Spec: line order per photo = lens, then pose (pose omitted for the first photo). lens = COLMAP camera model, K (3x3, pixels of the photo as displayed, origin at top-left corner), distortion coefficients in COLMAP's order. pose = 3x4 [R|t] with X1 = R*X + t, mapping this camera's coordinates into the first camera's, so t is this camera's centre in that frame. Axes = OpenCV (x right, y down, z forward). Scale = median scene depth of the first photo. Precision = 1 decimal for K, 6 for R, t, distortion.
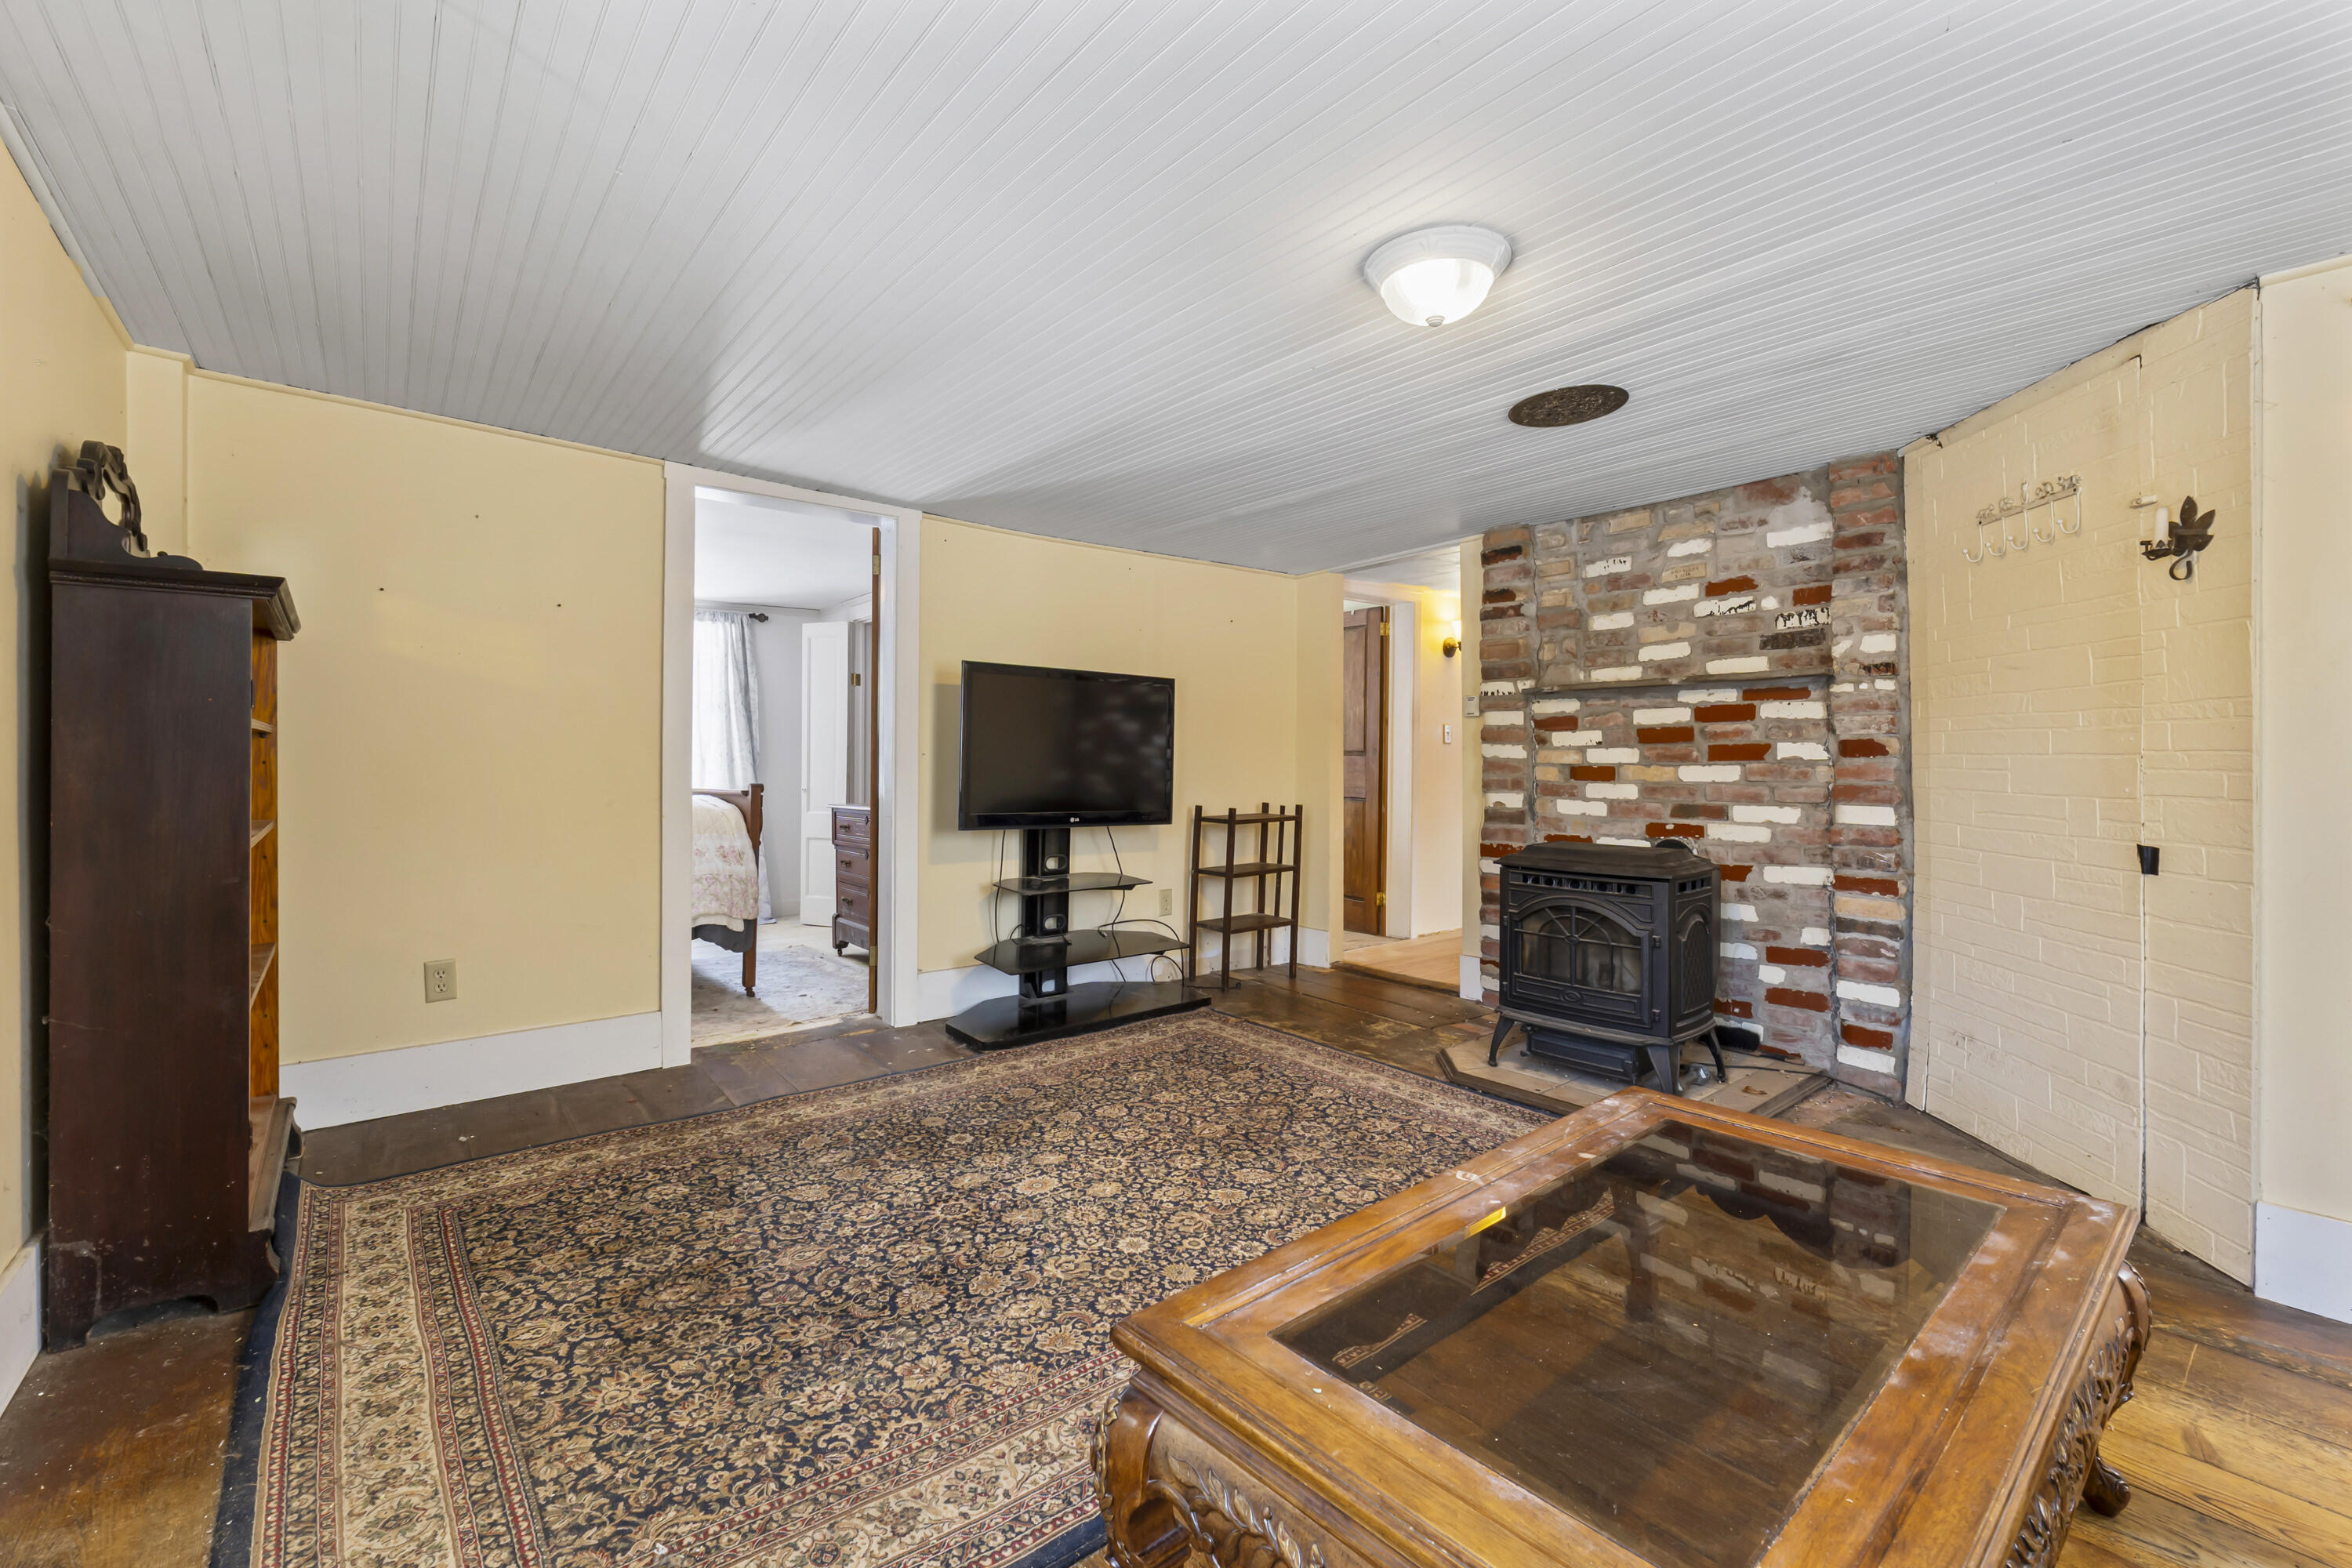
lens RADIAL K [[995.2, 0, 1165.1], [0, 995.2, 773.9], [0, 0, 1]] dist [-0.008729, 0.000072]
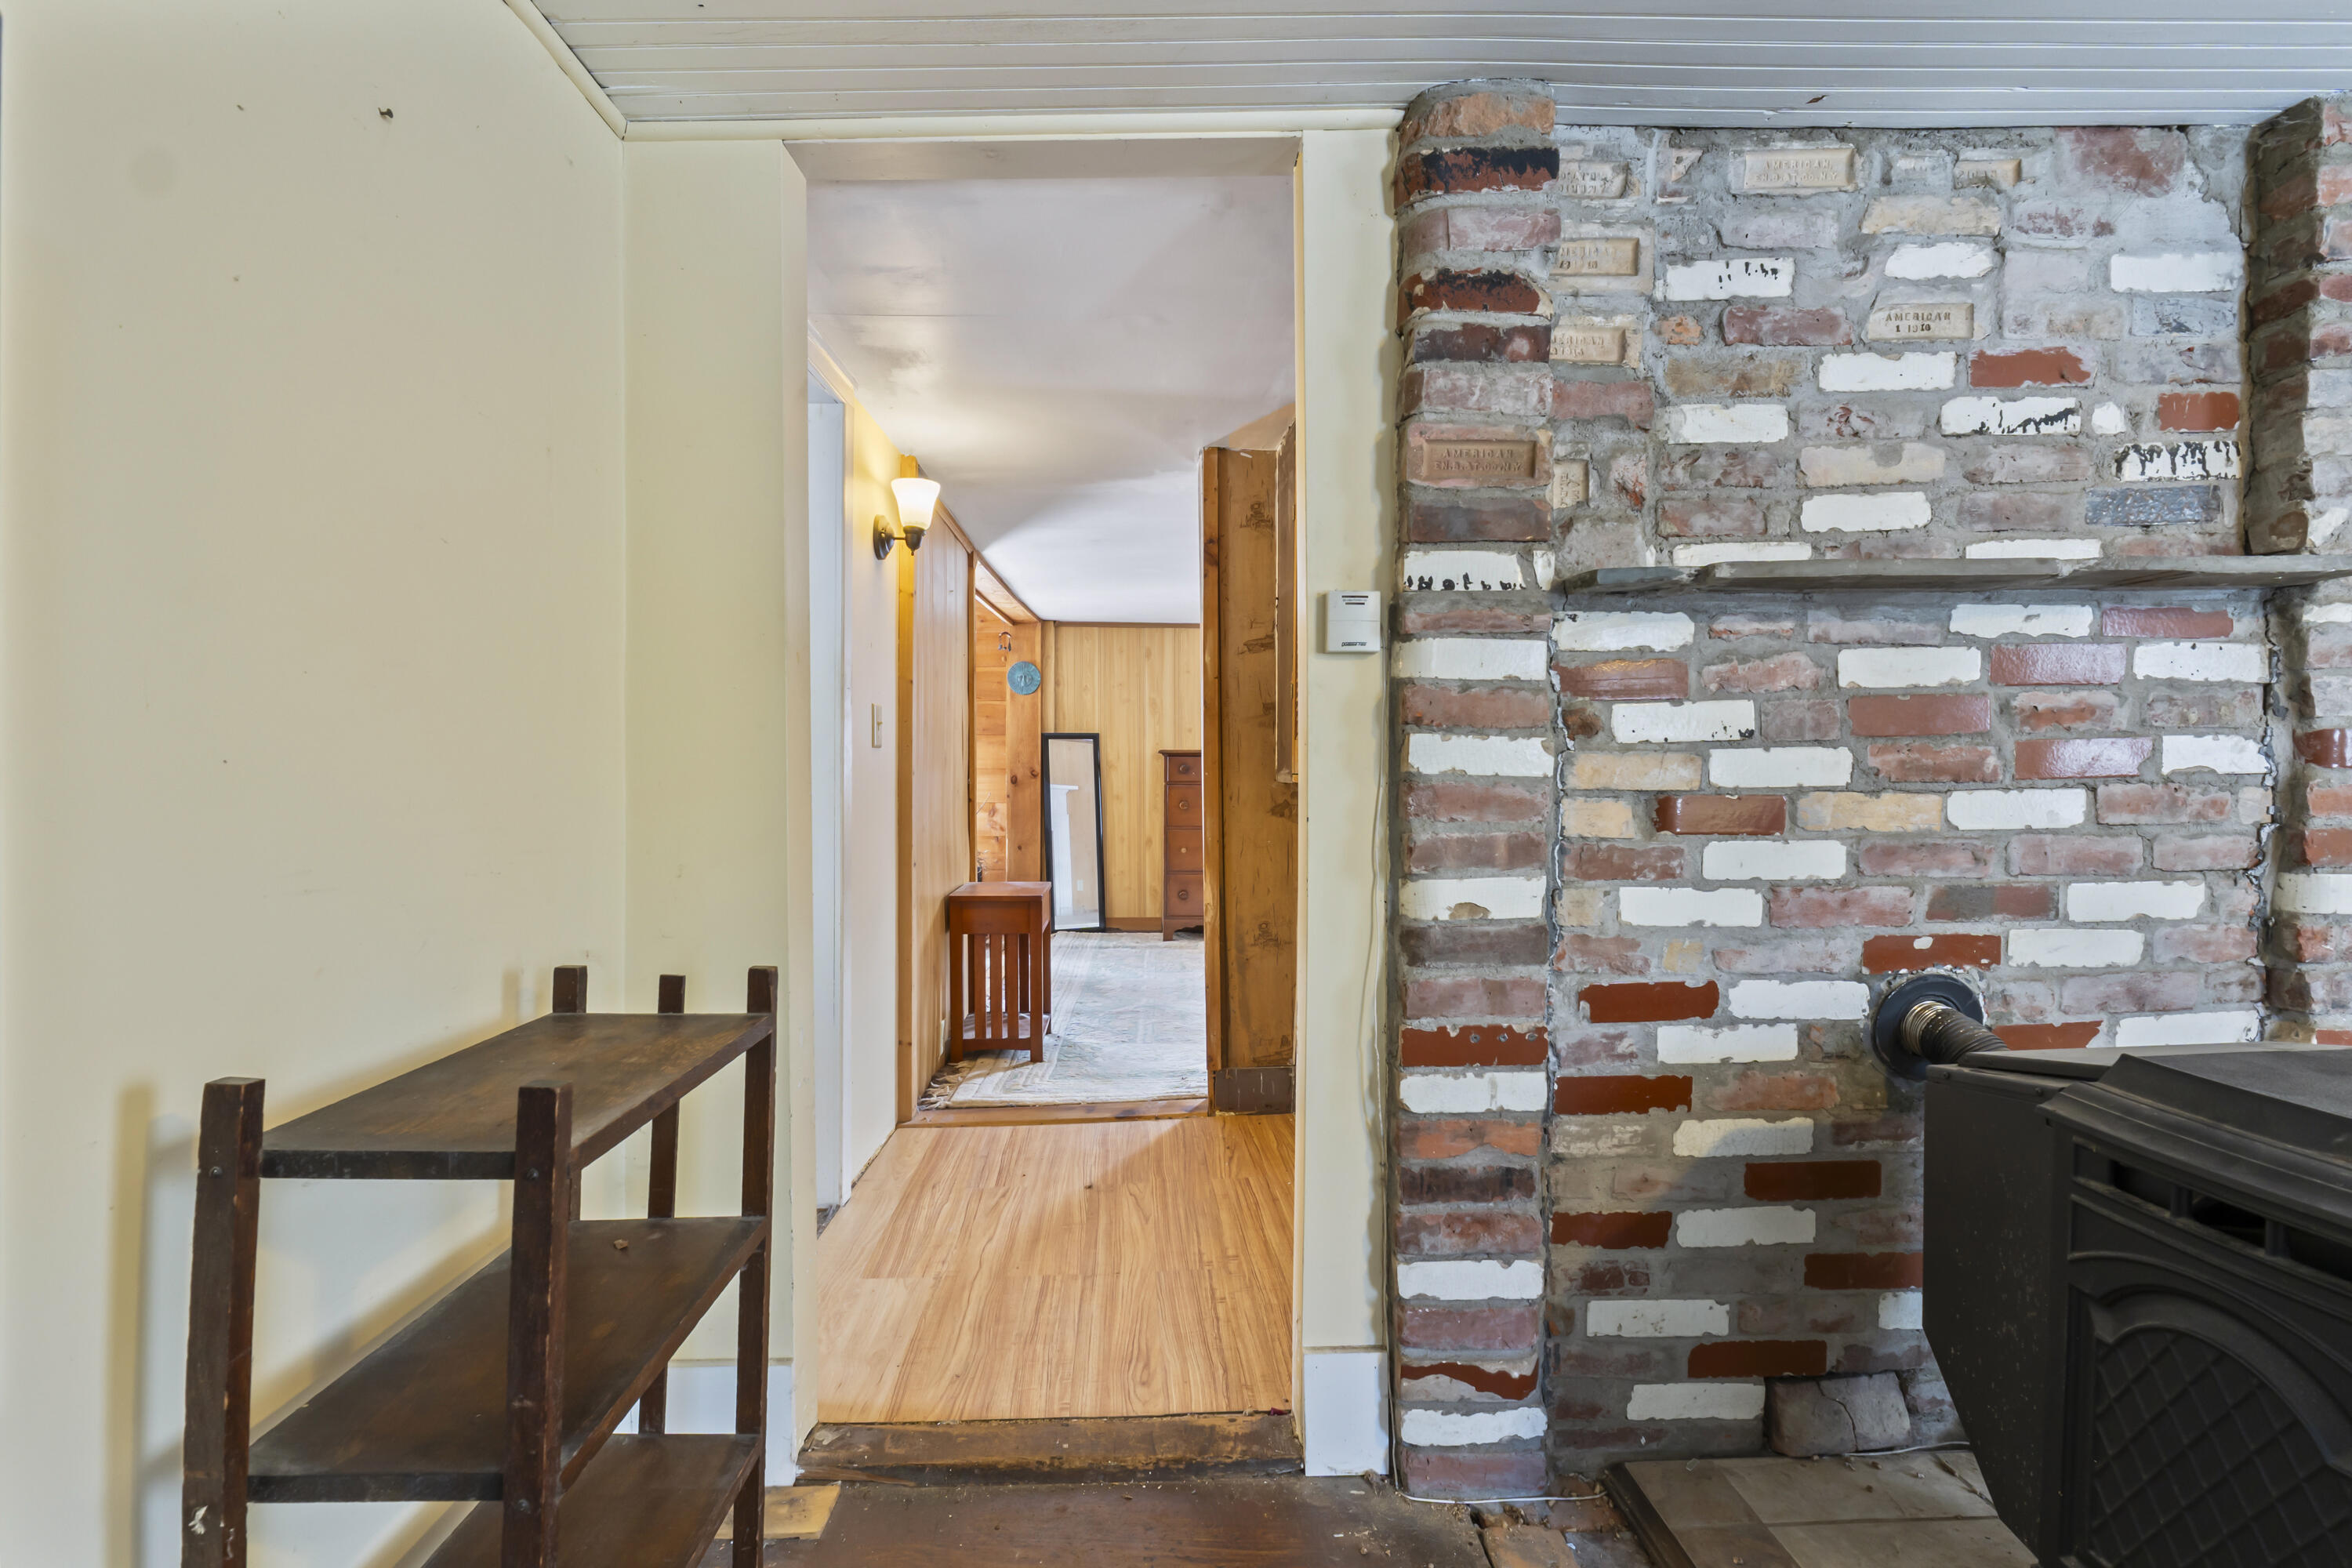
lens RADIAL K [[1005.4, 0, 1170.9], [0, 1005.4, 799.5], [0, 0, 1]] dist [-0.007756, 0.000413]
pose [[0.616211, -0.020033, 0.787326, 0.002314], [0.019663, 0.999756, 0.010048, -0.016715], [-0.787335, 0.009290, 0.616455, 1.092230]]
